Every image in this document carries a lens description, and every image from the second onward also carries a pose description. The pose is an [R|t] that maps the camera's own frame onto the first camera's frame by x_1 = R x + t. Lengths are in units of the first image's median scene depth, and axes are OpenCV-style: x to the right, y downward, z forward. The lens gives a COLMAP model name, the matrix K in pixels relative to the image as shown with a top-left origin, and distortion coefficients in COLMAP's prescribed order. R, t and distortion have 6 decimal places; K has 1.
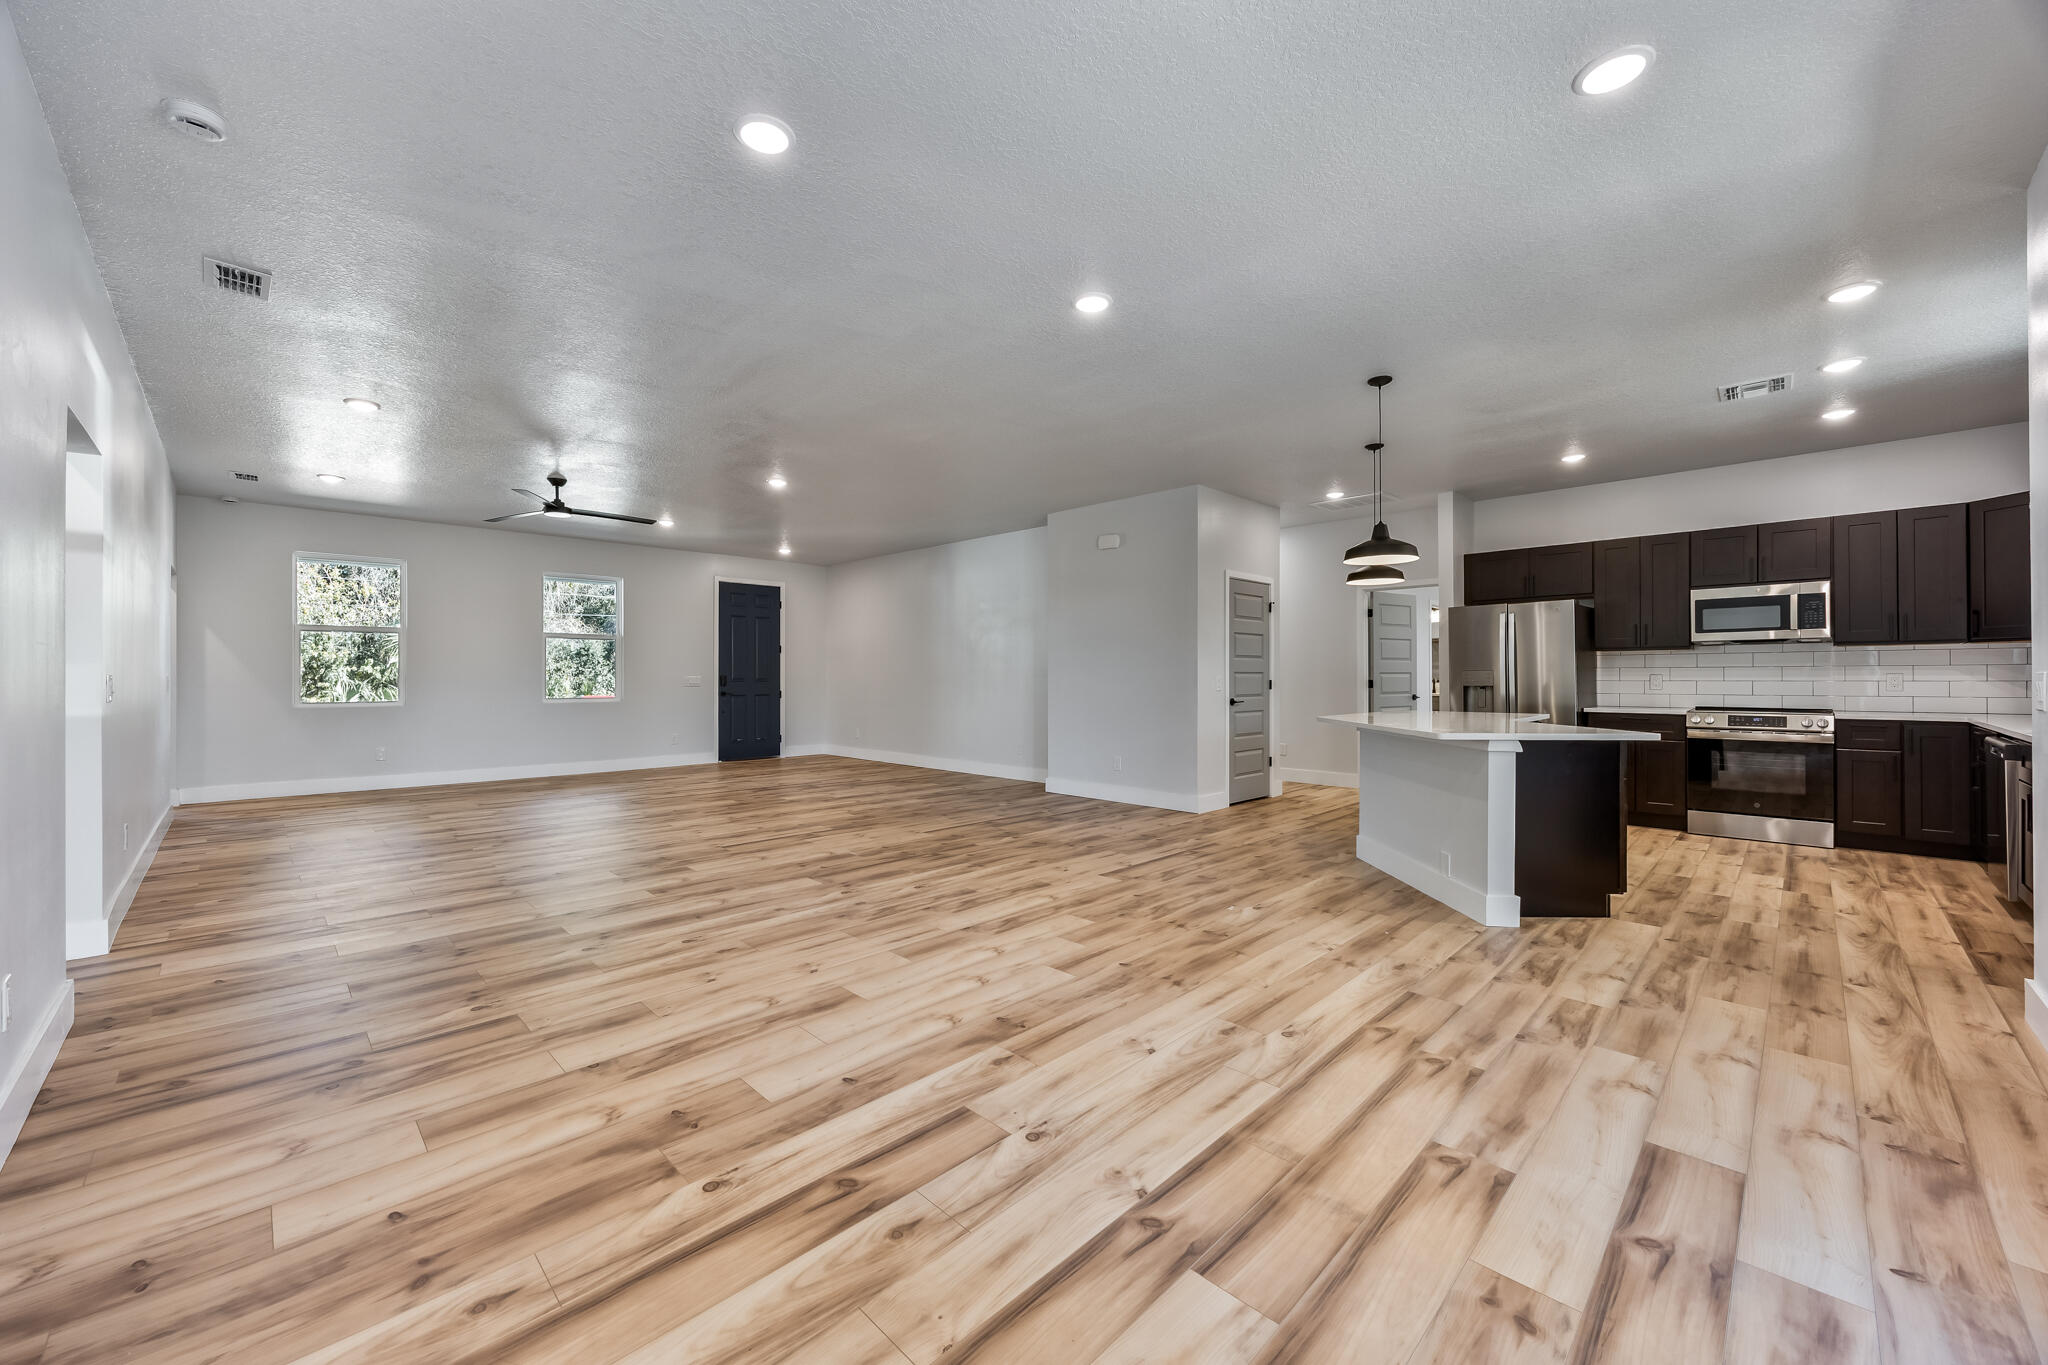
lens RADIAL K [[780.2, 0, 1018.3], [0, 780.2, 675.5], [0, 0, 1]] dist [-0.001079, -0.000755]
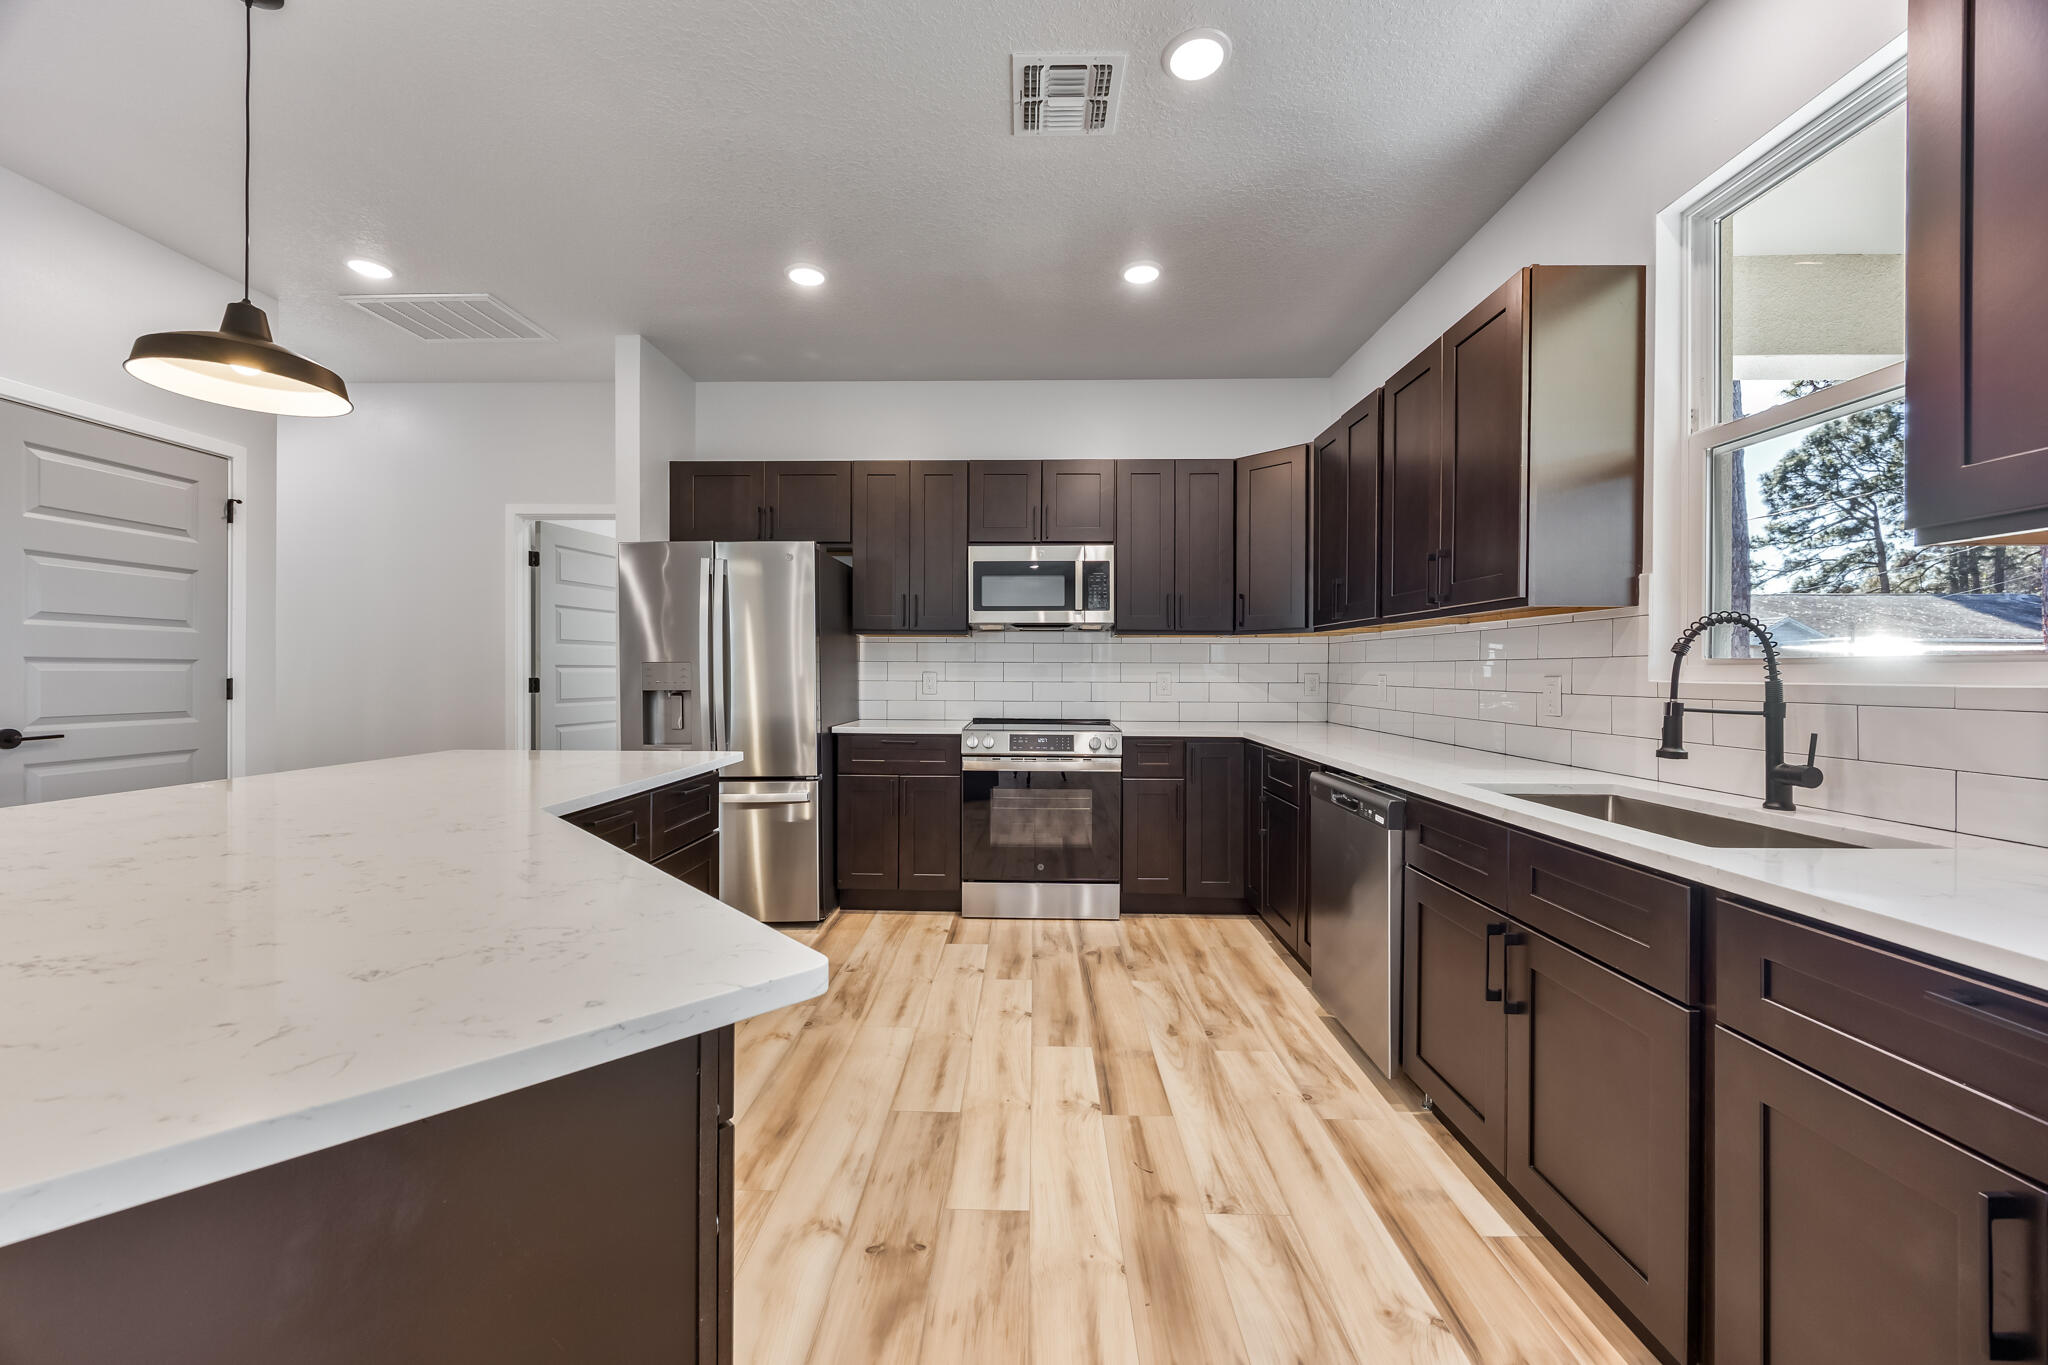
lens RADIAL K [[780.2, 0, 1018.3], [0, 780.2, 675.4], [0, 0, 1]] dist [-0.001079, -0.000755]
pose [[0.716760, 0.003464, 0.697312, 0.442842], [-0.008619, 0.999955, 0.003892, -0.001706], [-0.697267, -0.008800, 0.716758, 0.507404]]
